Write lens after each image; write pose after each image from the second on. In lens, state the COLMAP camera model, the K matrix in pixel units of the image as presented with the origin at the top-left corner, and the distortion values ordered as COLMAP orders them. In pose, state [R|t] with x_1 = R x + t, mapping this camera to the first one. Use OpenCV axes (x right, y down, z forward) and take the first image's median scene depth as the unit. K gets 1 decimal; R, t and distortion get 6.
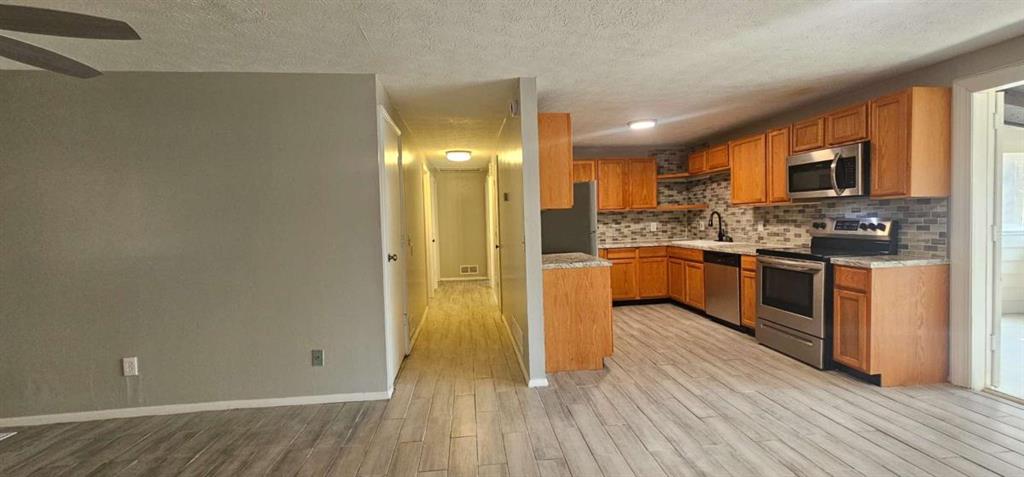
lens RADIAL K [[413.3, 0, 512.2], [0, 413.3, 237.7], [0, 0, 1]] dist [0.002859, -0.001148]
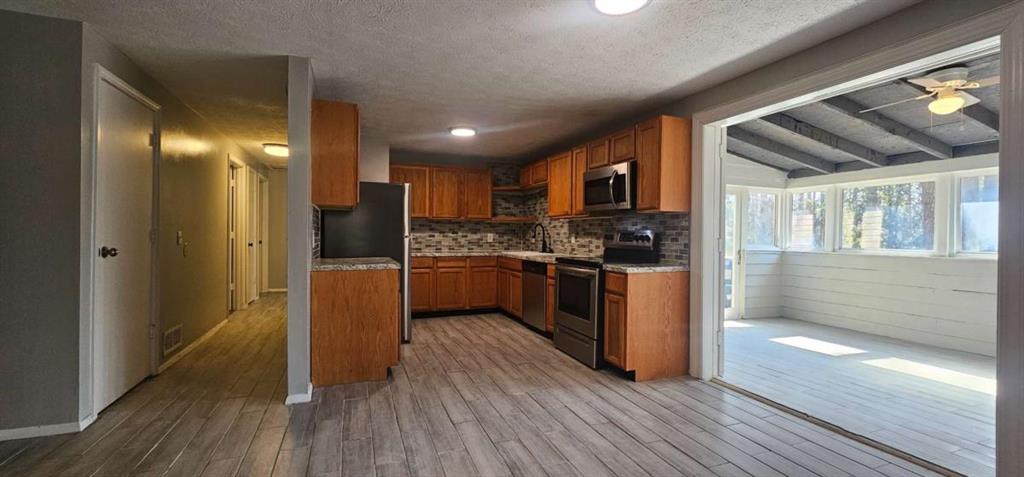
lens RADIAL K [[413.3, 0, 510.3], [0, 413.3, 238.3], [0, 0, 1]] dist [0.002859, -0.001148]
pose [[0.964546, 0.037586, 0.261226, 0.251939], [-0.027782, 0.998768, -0.041124, 0.031917], [-0.262449, 0.032409, 0.964401, 0.016694]]
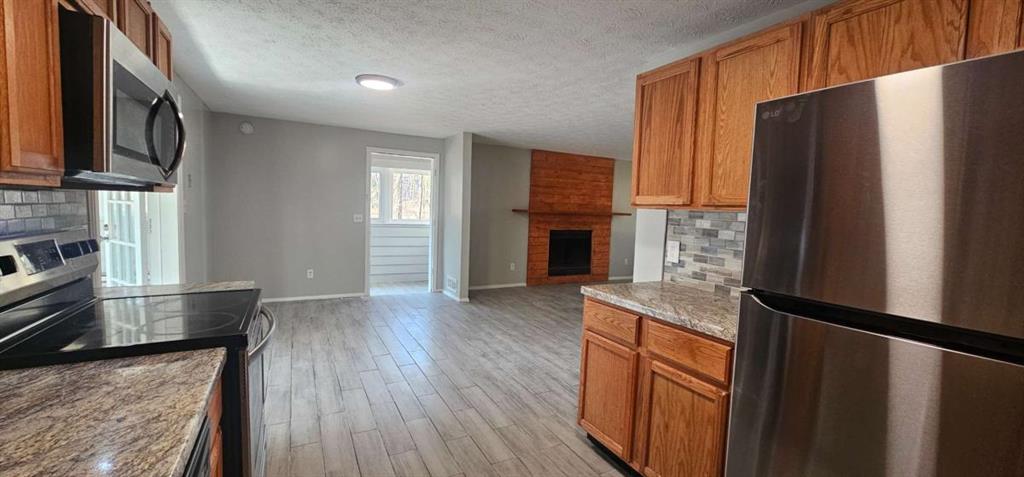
lens RADIAL K [[413.3, 0, 512.7], [0, 413.3, 236.5], [0, 0, 1]] dist [0.002859, -0.001148]
pose [[-0.928300, 0.022479, -0.371151, 0.640306], [-0.024801, 0.992205, 0.122126, -0.112908], [0.371003, 0.122575, -0.920507, 1.688438]]
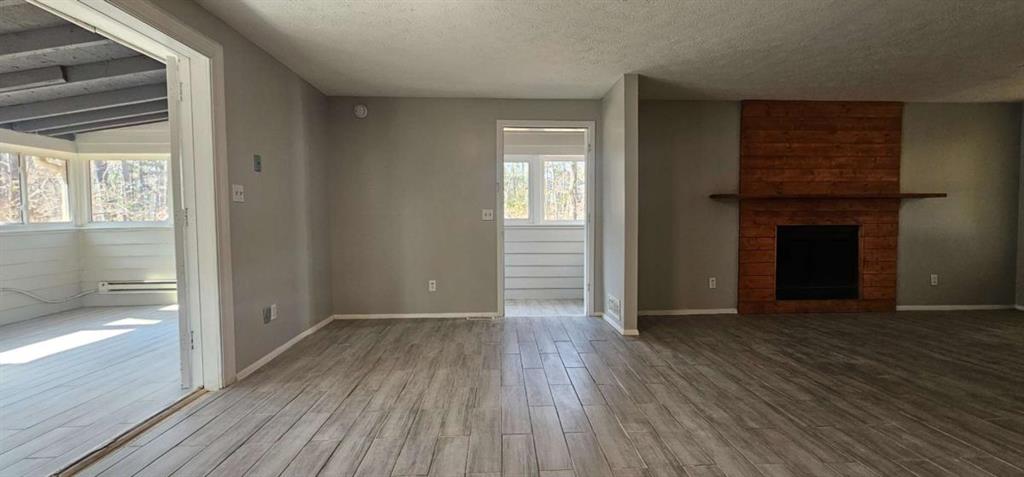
lens RADIAL K [[413.3, 0, 512.9], [0, 413.3, 237.5], [0, 0, 1]] dist [0.002859, -0.001148]
pose [[-0.997095, 0.033832, 0.068248, 0.417583], [0.039730, 0.995416, 0.086998, 0.004745], [-0.064992, 0.089456, -0.993868, 1.144547]]
